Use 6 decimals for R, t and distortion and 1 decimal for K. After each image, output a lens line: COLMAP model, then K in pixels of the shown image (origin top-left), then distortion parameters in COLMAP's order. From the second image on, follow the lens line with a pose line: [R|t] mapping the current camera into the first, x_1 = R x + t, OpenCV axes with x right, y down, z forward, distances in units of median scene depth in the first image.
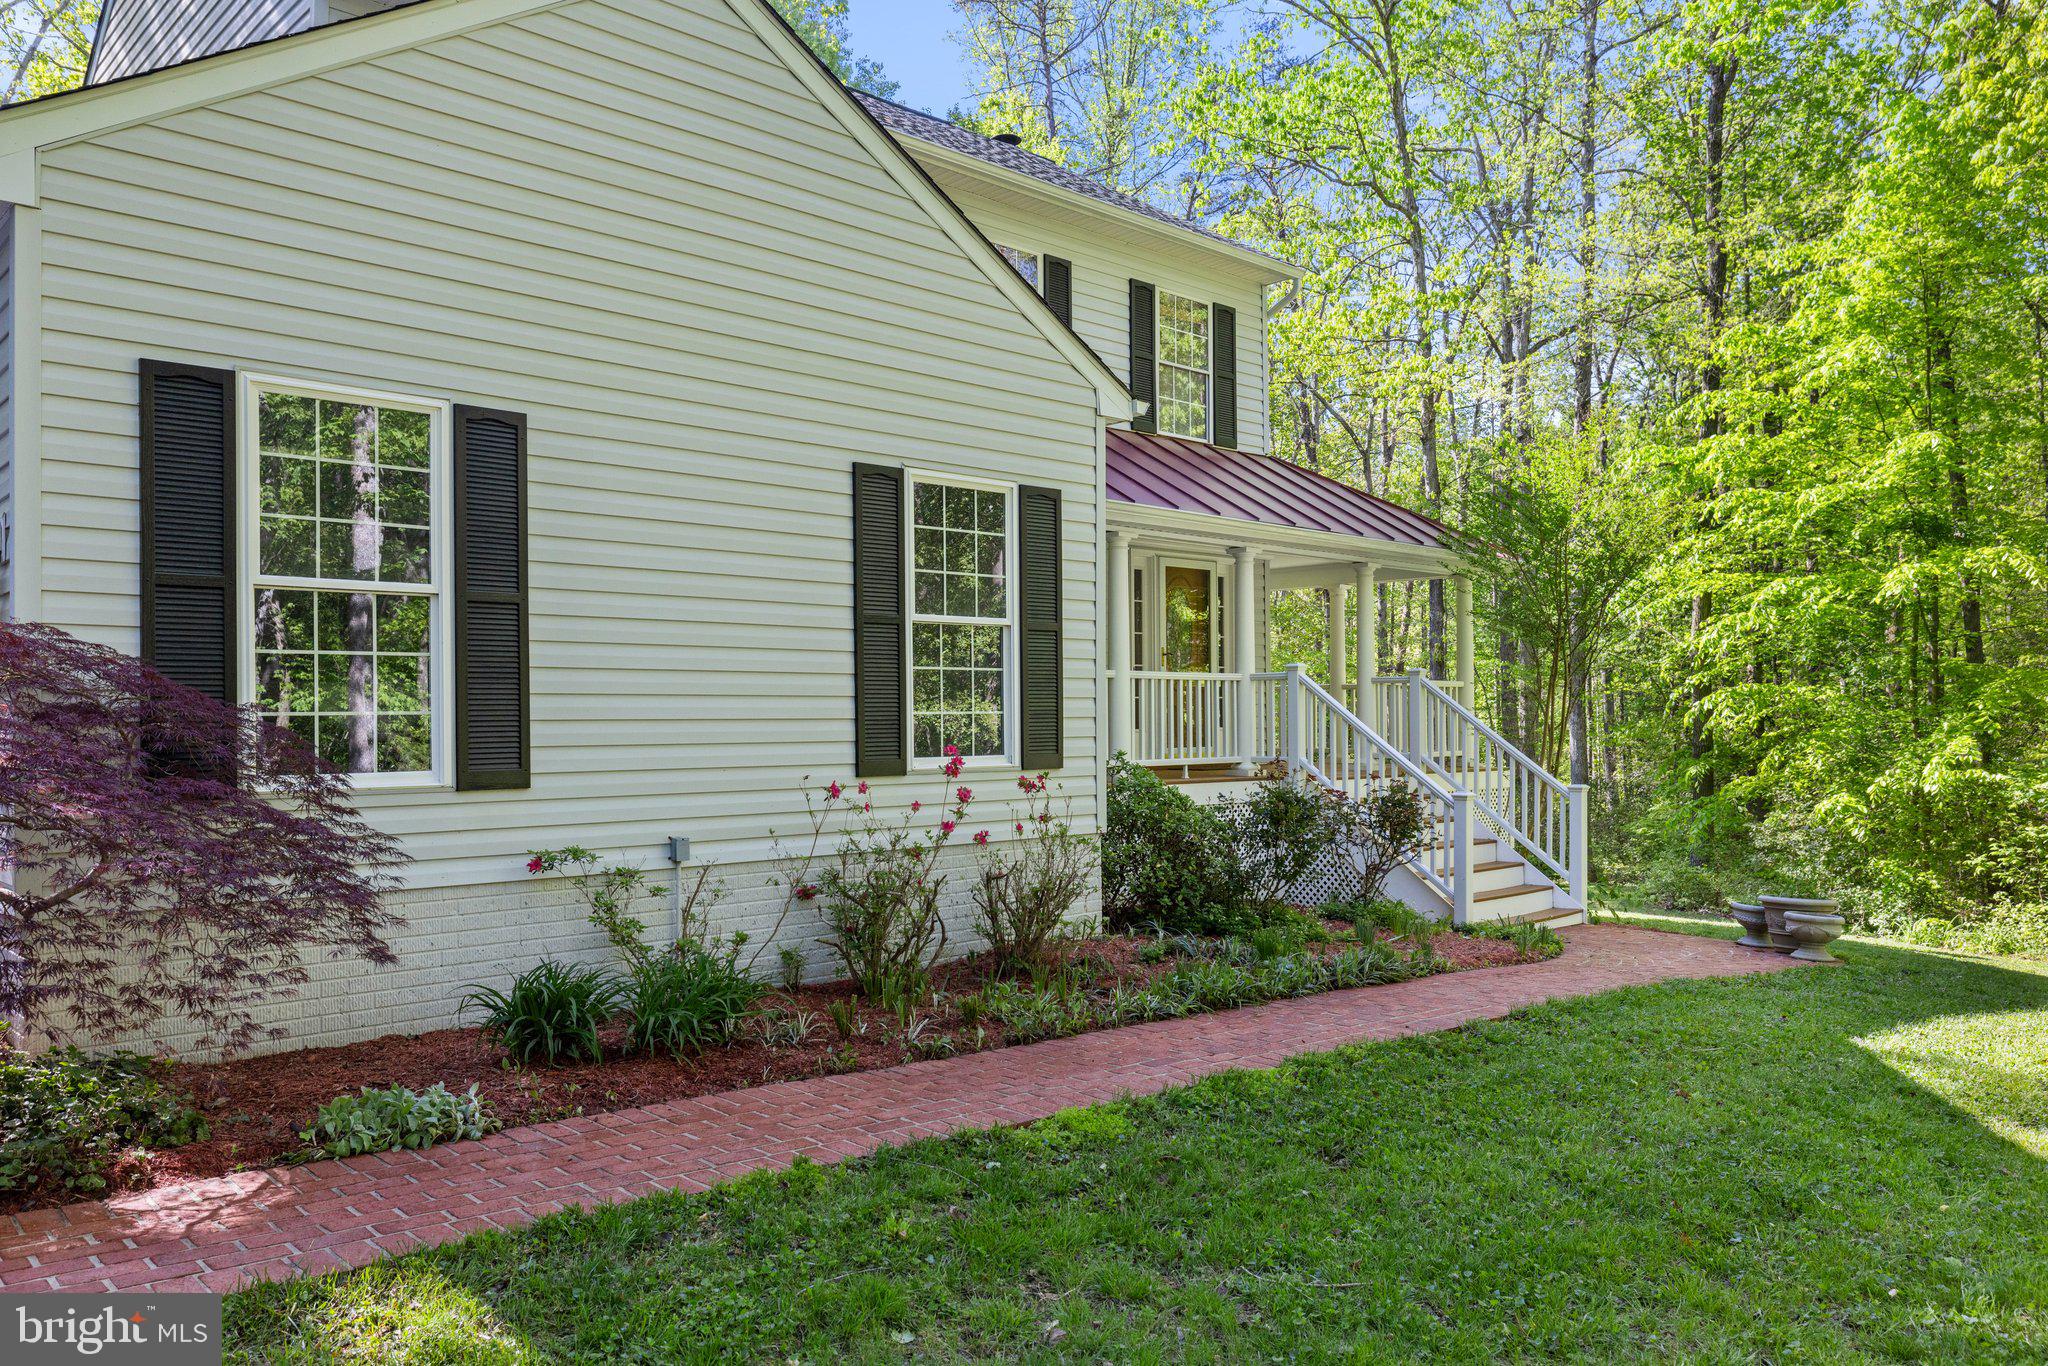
lens RADIAL K [[1466.5, 0, 1024.0], [0, 1466.5, 683.0], [0, 0, 1]] dist [0.006978, -0.002533]
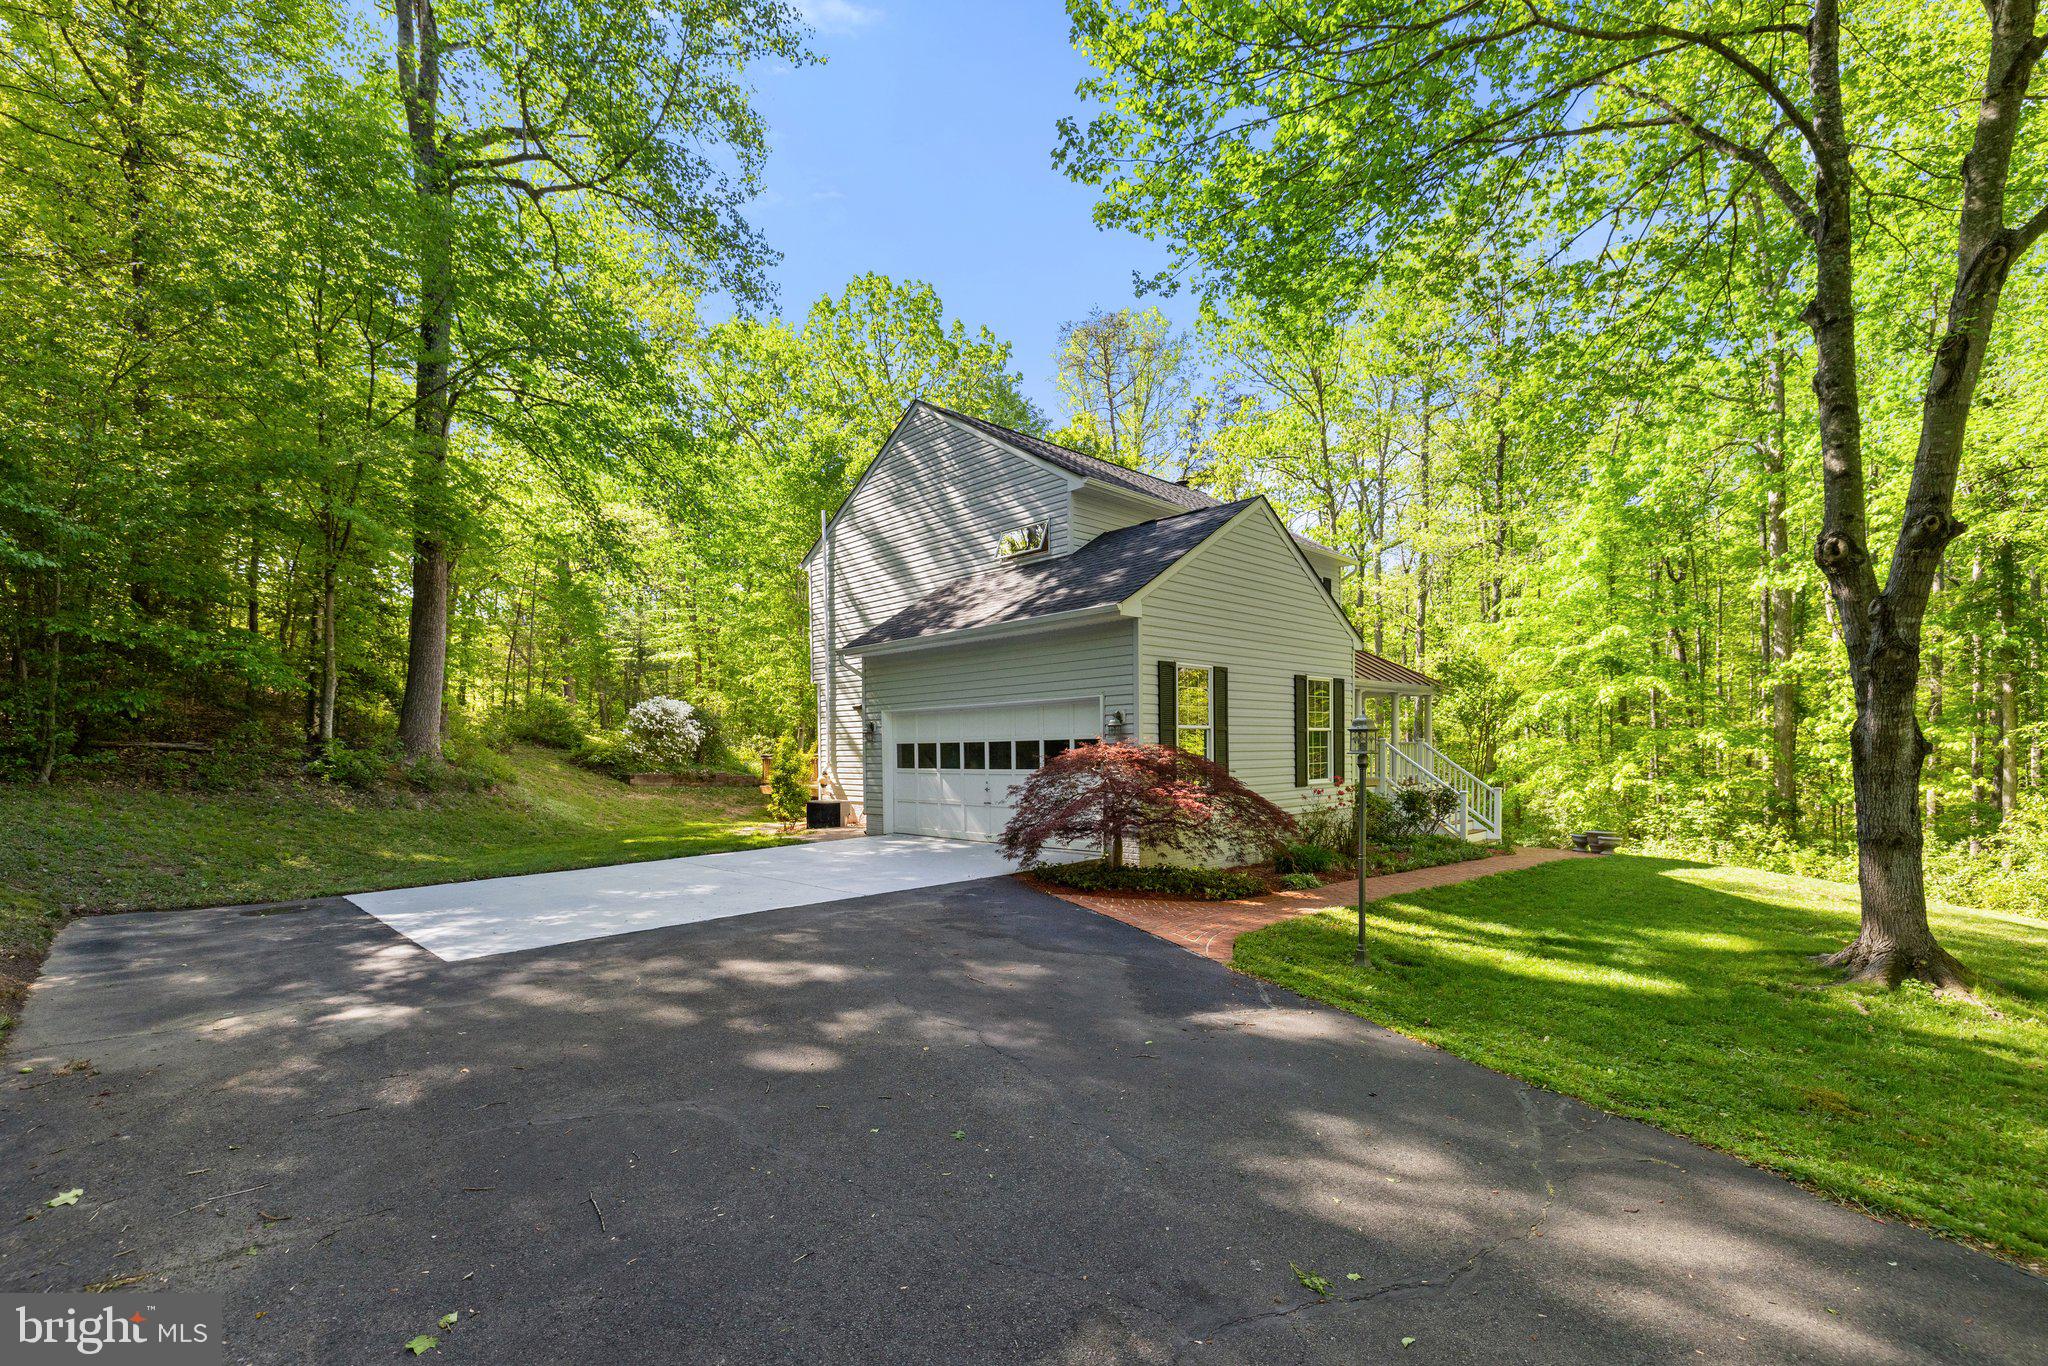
lens RADIAL K [[902.3, 0, 1027.9], [0, 902.3, 755.5], [0, 0, 1]] dist [0.002354, 0.000254]
pose [[0.999594, -0.013777, 0.024926, -0.642297], [0.013179, 0.999625, 0.024010, -0.042209], [-0.025248, -0.023671, 0.999401, -0.680607]]
